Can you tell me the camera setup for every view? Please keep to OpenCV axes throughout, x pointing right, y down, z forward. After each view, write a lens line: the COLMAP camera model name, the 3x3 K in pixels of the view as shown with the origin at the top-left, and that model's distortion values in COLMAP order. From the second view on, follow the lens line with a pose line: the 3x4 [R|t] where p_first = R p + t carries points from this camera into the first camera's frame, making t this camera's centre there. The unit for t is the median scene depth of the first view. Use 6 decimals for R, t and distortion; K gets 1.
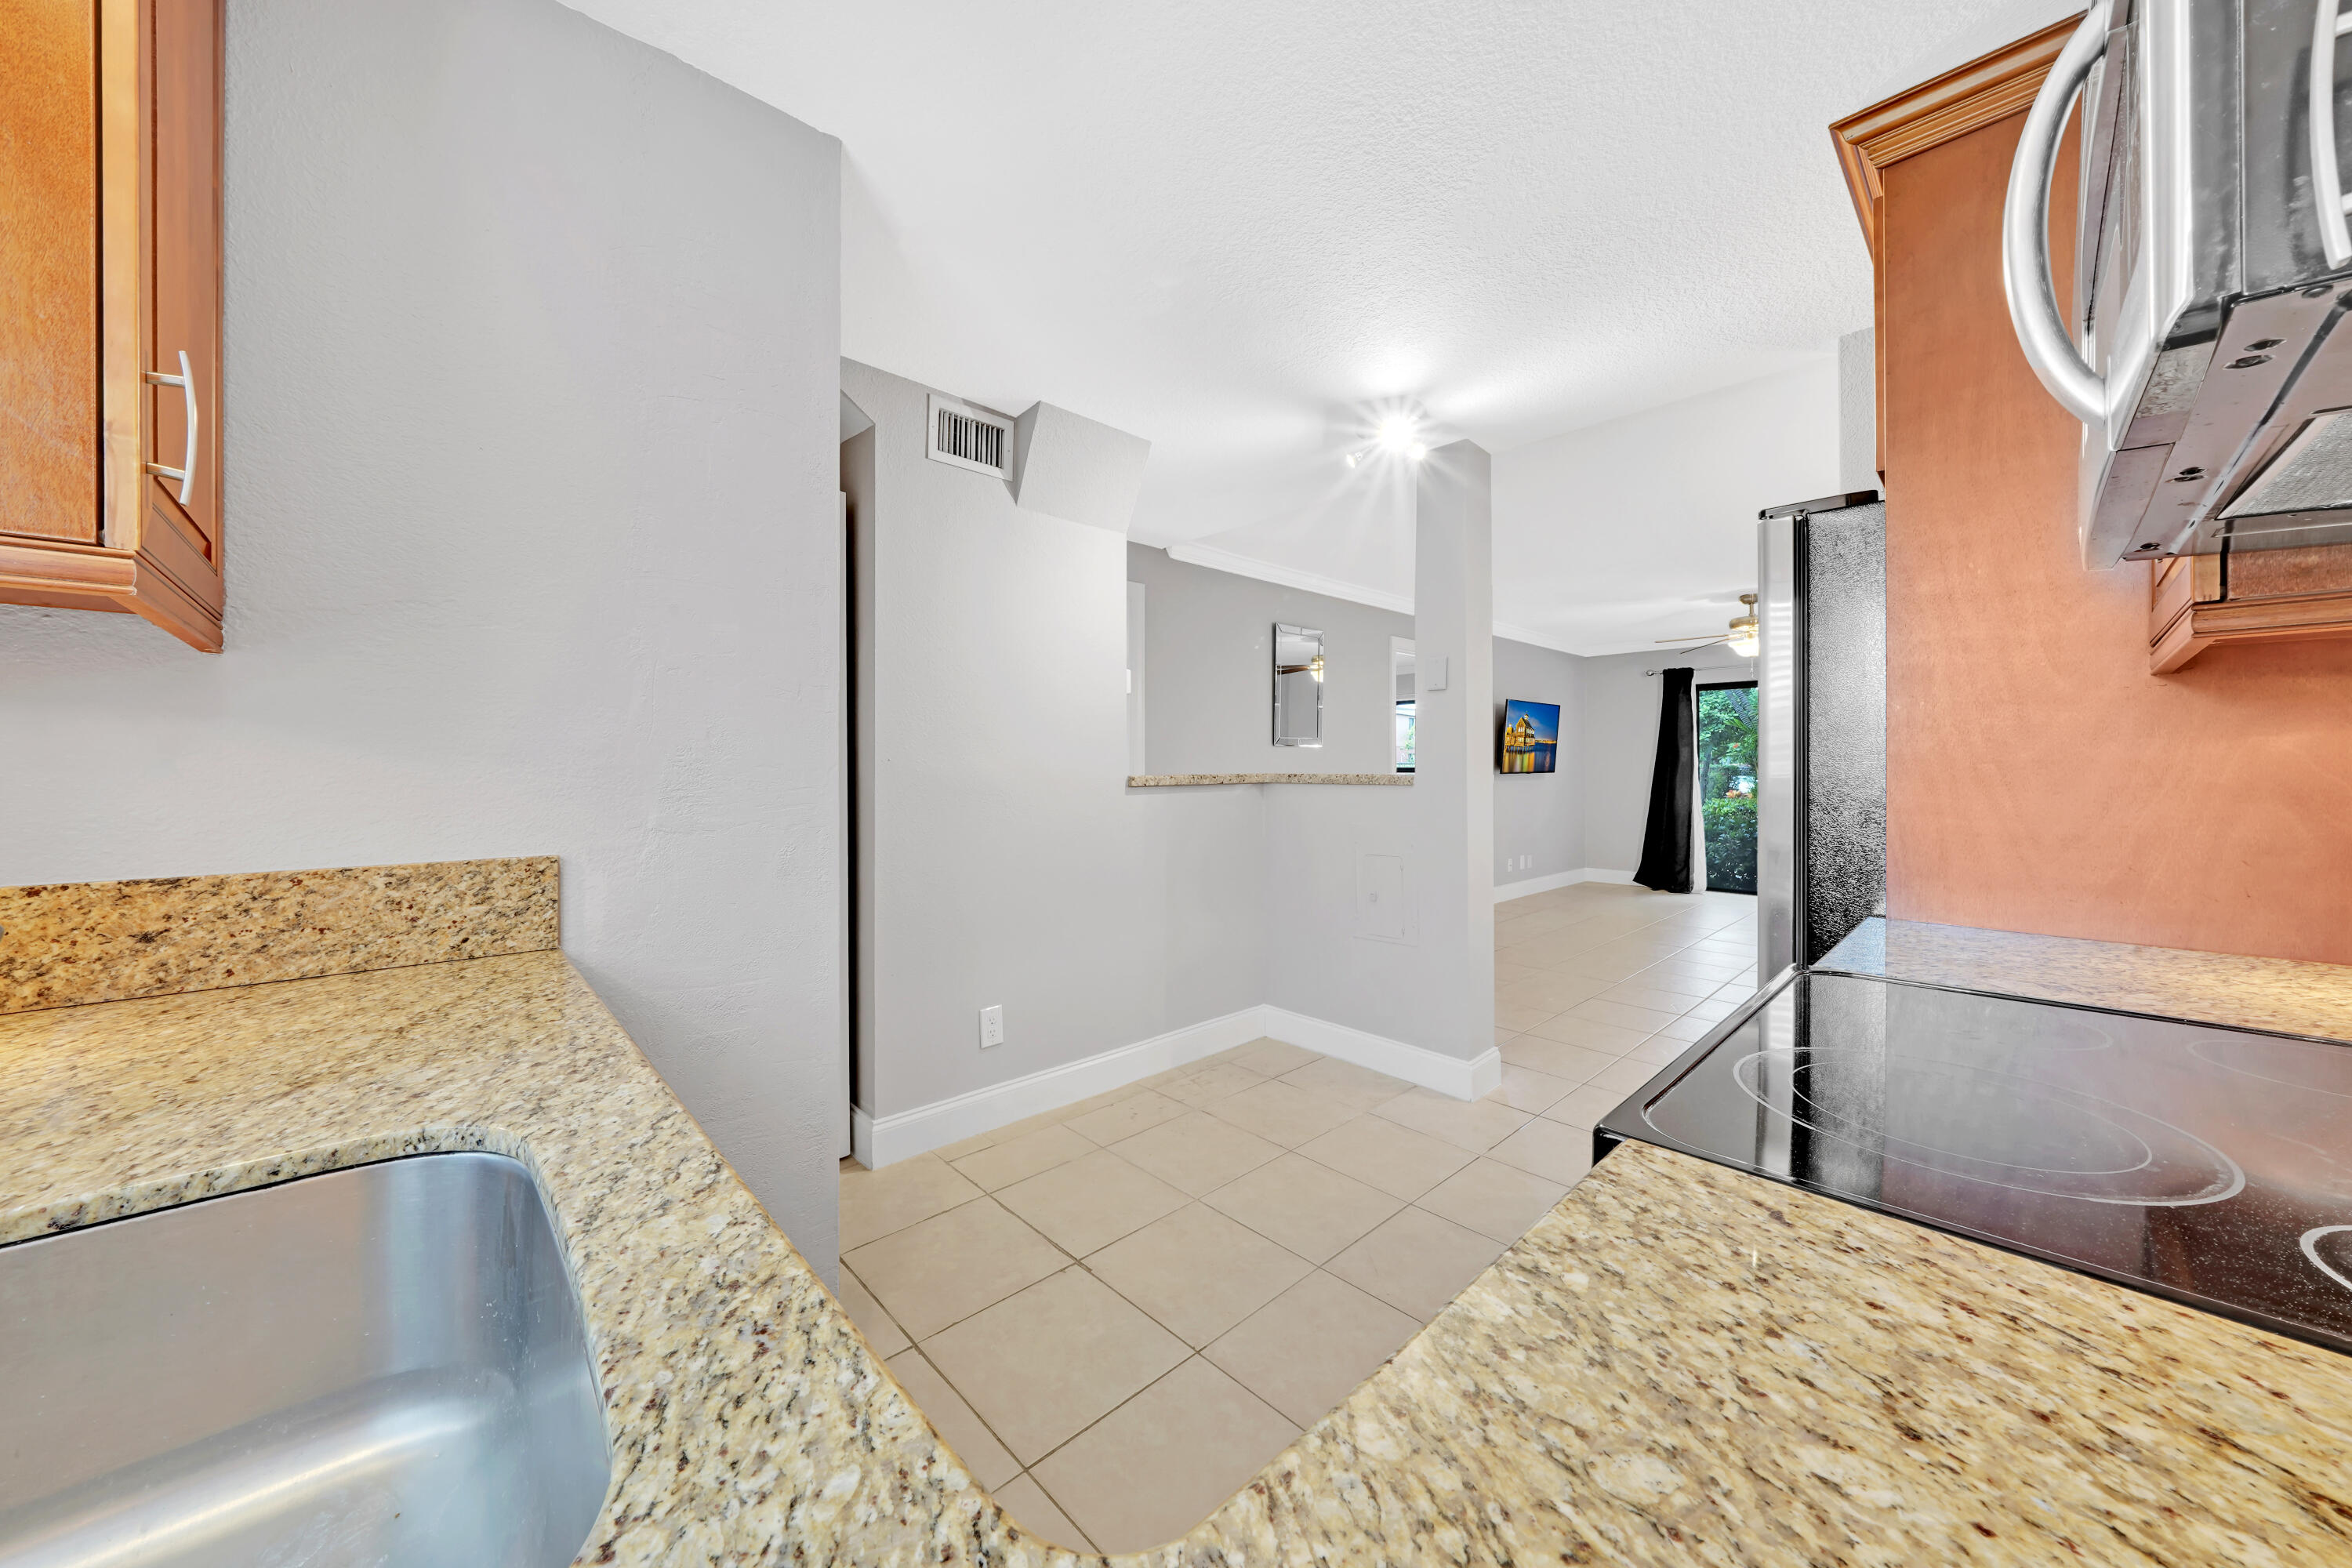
lens RADIAL K [[802.4, 0, 1159.0], [0, 802.4, 772.2], [0, 0, 1]] dist [-0.009288, 0.000302]
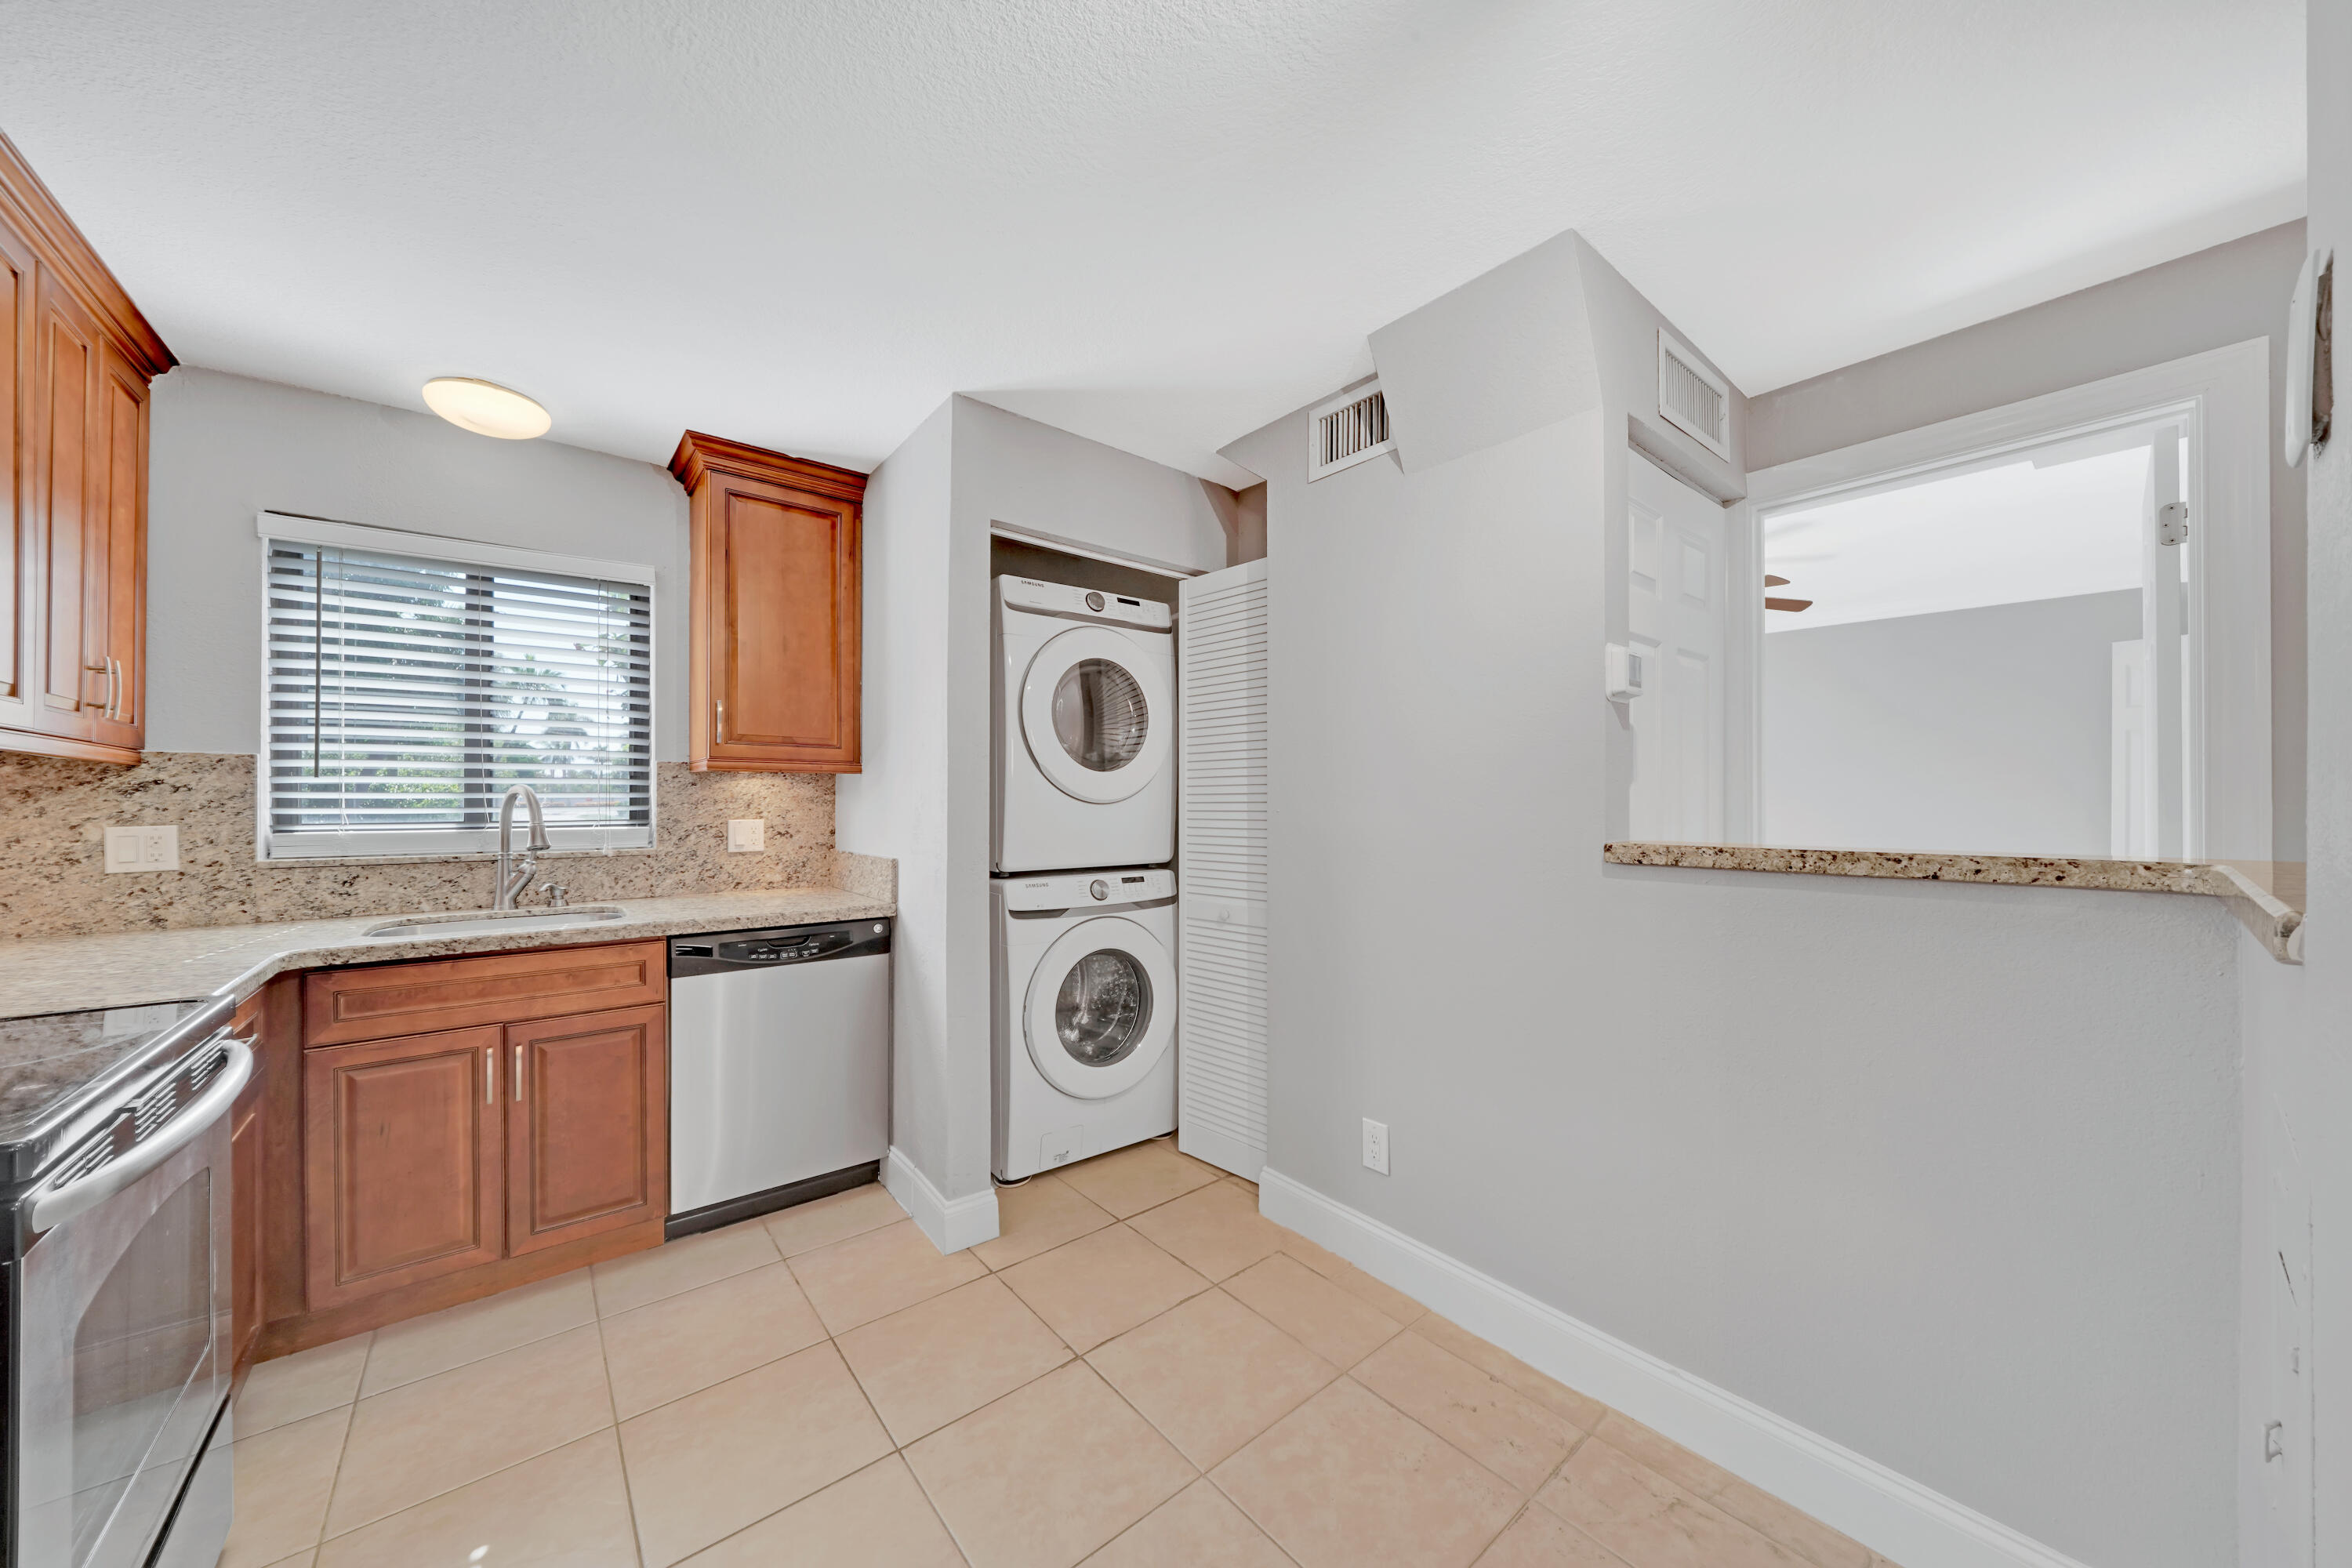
lens RADIAL K [[802.4, 0, 1153.0], [0, 802.4, 805.2], [0, 0, 1]] dist [-0.009288, 0.000302]
pose [[-0.068165, 0.008350, -0.997639, 0.601458], [-0.005085, 0.999949, 0.008717, -0.028850], [0.997661, 0.005668, -0.068119, 0.832909]]
